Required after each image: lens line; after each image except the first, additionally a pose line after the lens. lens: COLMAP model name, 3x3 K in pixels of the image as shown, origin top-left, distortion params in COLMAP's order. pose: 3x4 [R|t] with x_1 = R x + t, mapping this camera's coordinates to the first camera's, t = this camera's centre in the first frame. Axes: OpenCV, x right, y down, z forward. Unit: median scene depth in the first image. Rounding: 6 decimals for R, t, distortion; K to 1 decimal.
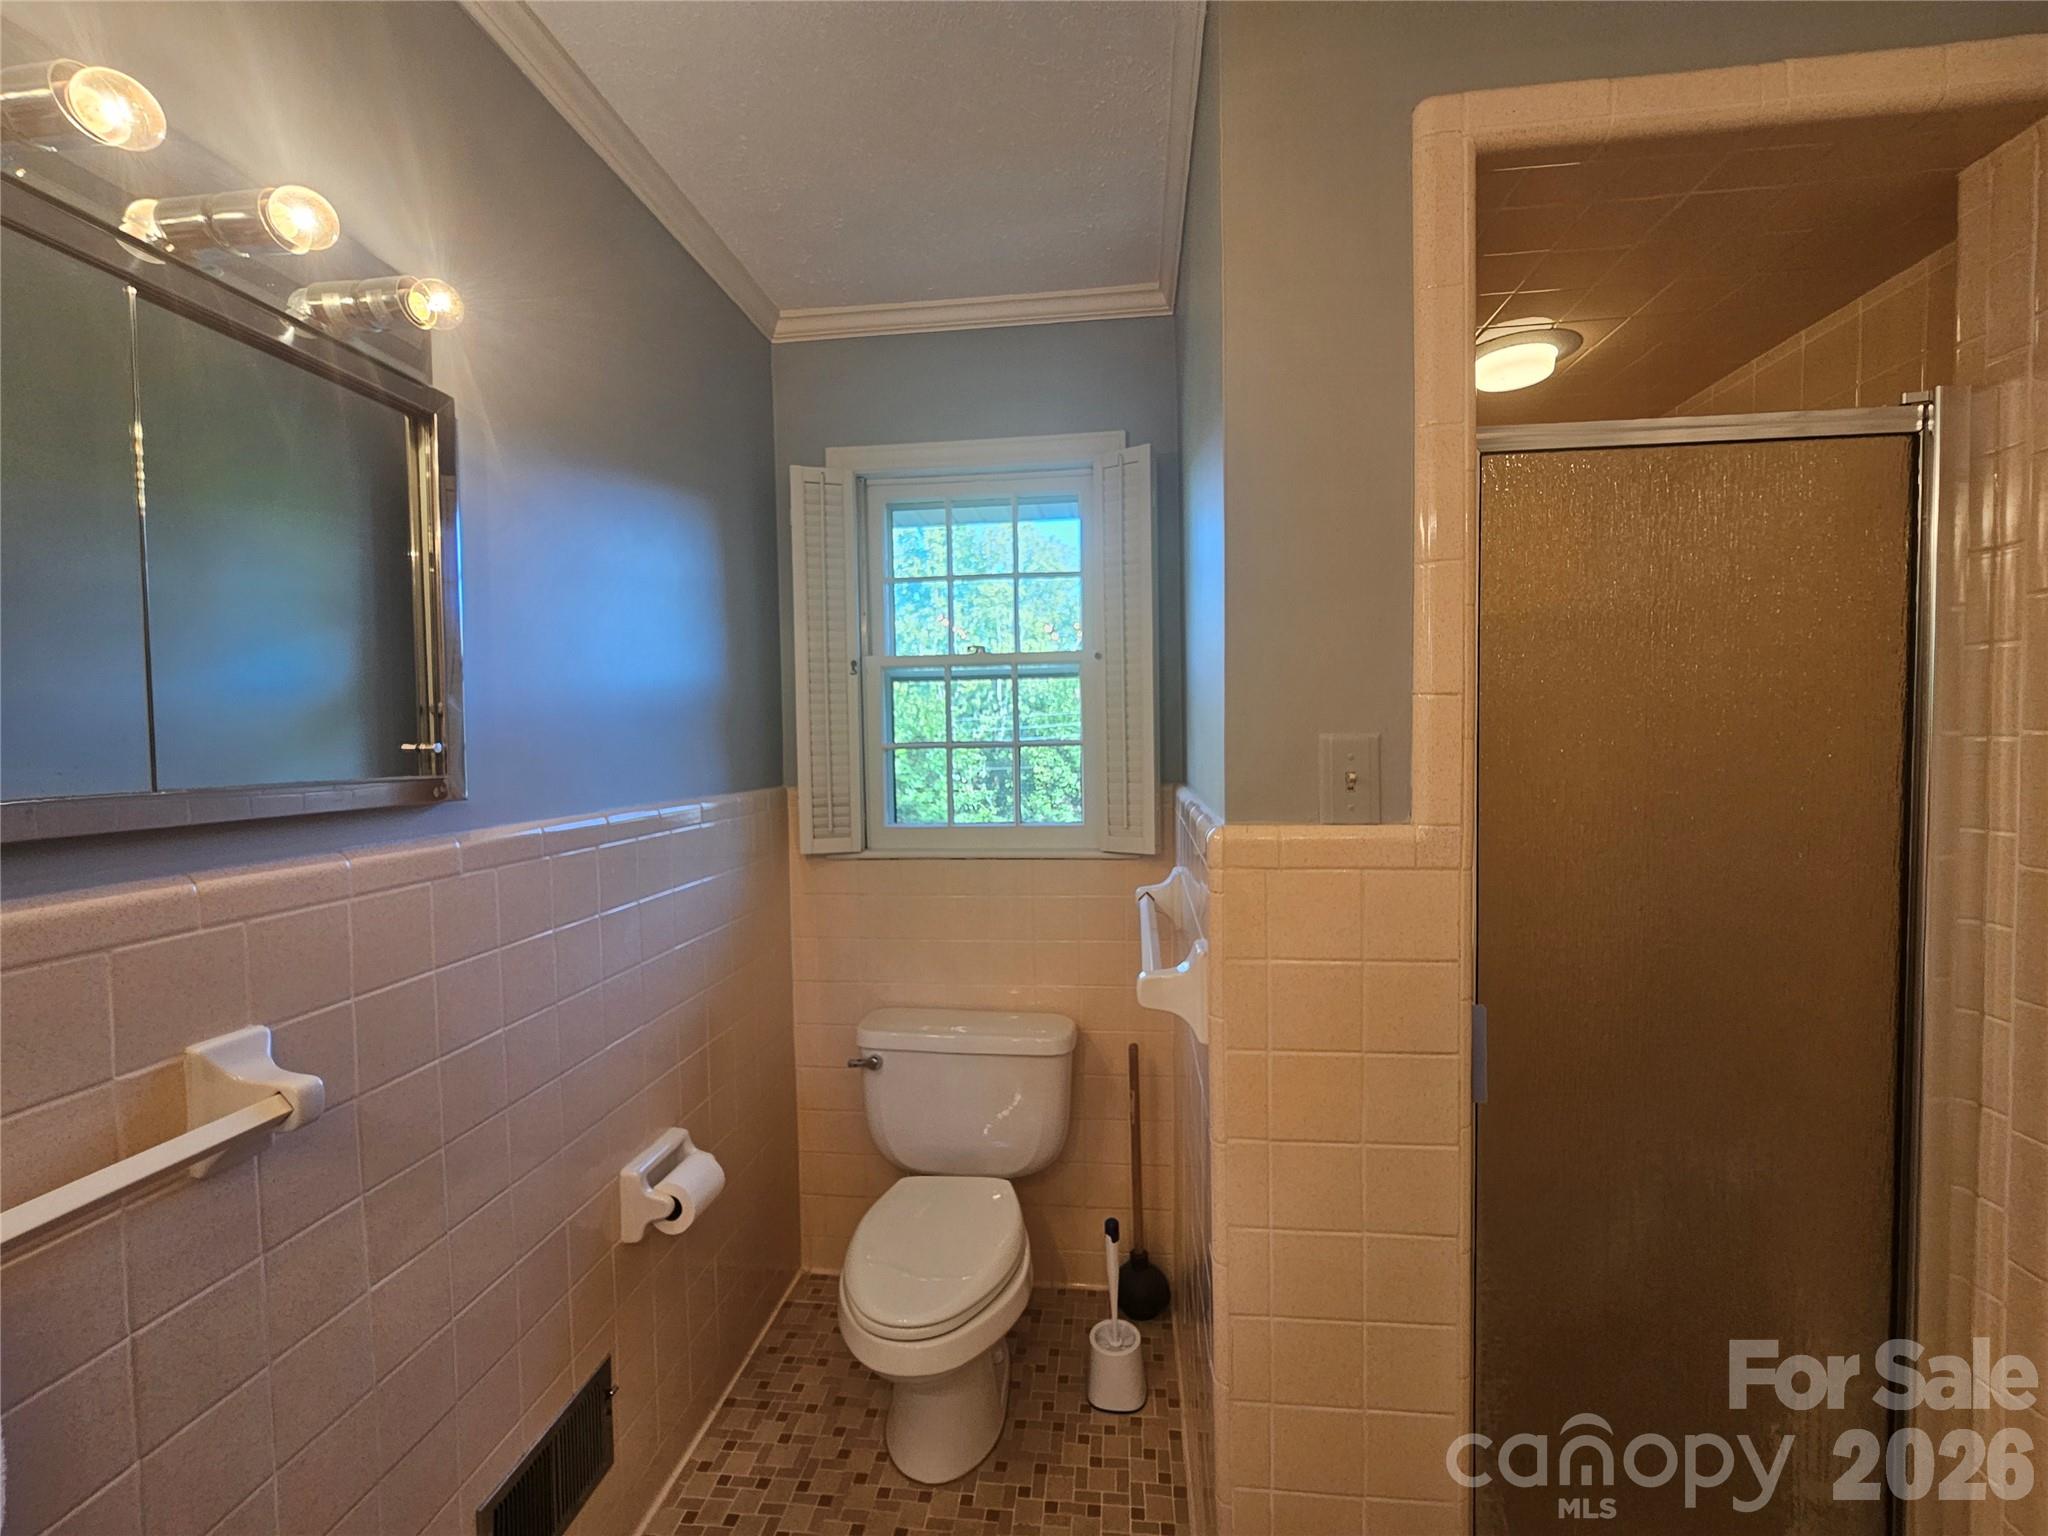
lens RADIAL K [[838.2, 0, 1025.7], [0, 838.2, 773.0], [0, 0, 1]] dist [-0.002299, -0.001687]
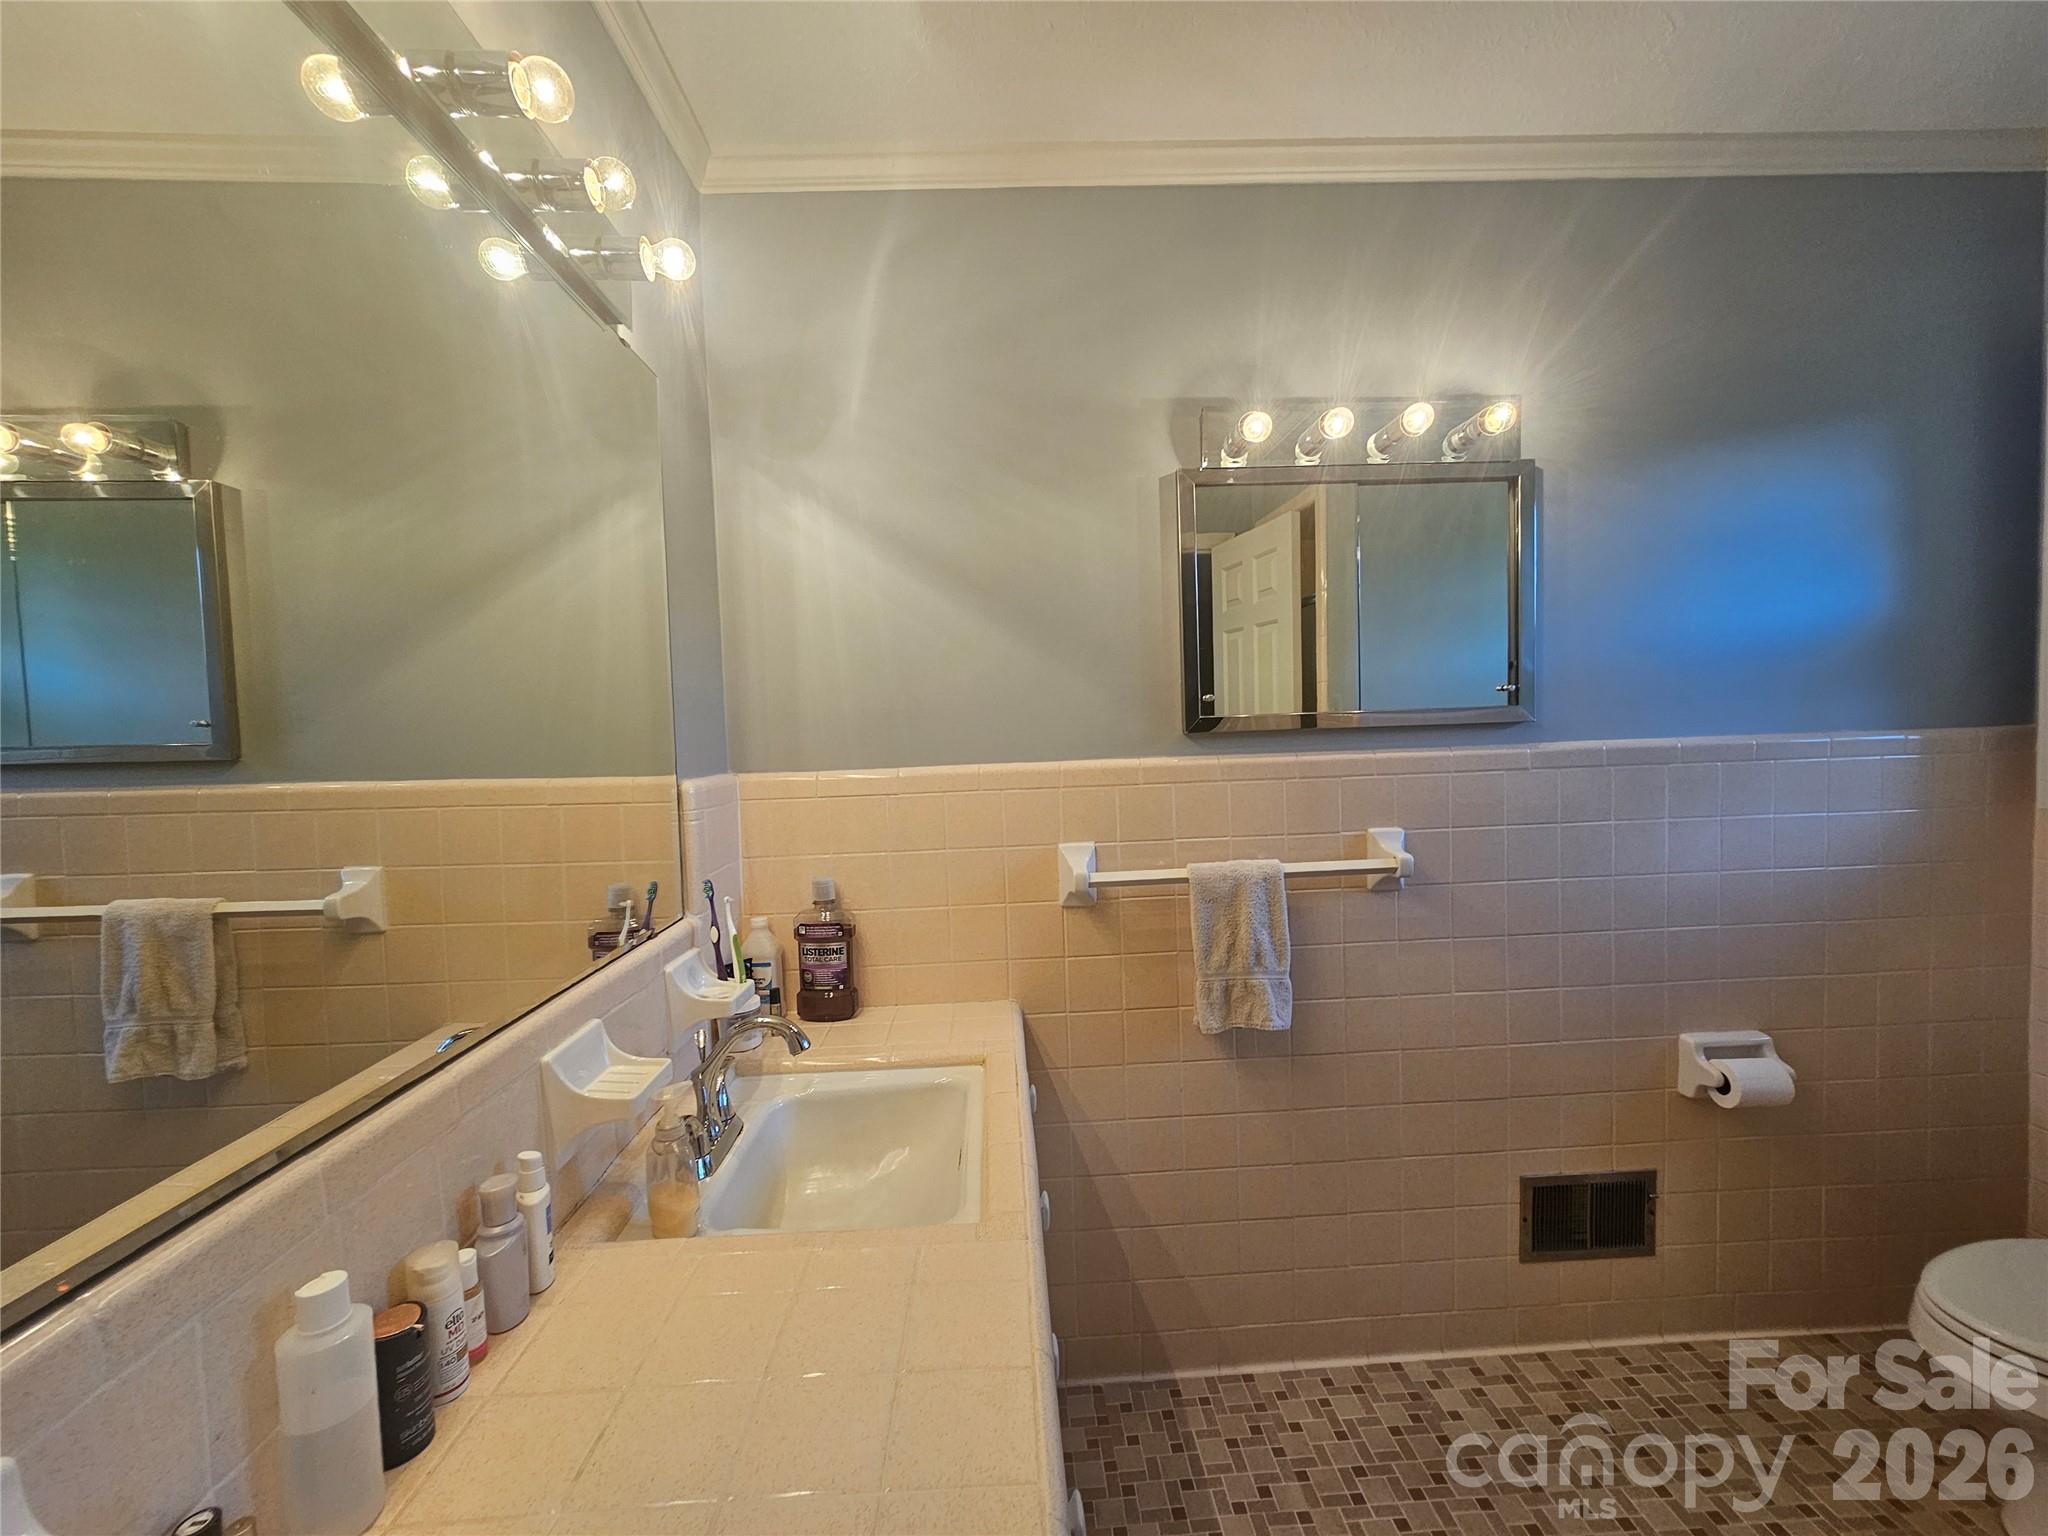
lens RADIAL K [[838.2, 0, 1025.4], [0, 838.2, 763.7], [0, 0, 1]] dist [-0.002299, -0.001687]
pose [[0.161886, 0.063096, -0.984790, 0.546717], [-0.003953, 0.997987, 0.063291, 0.012733], [0.986802, -0.006353, 0.161810, -0.132894]]
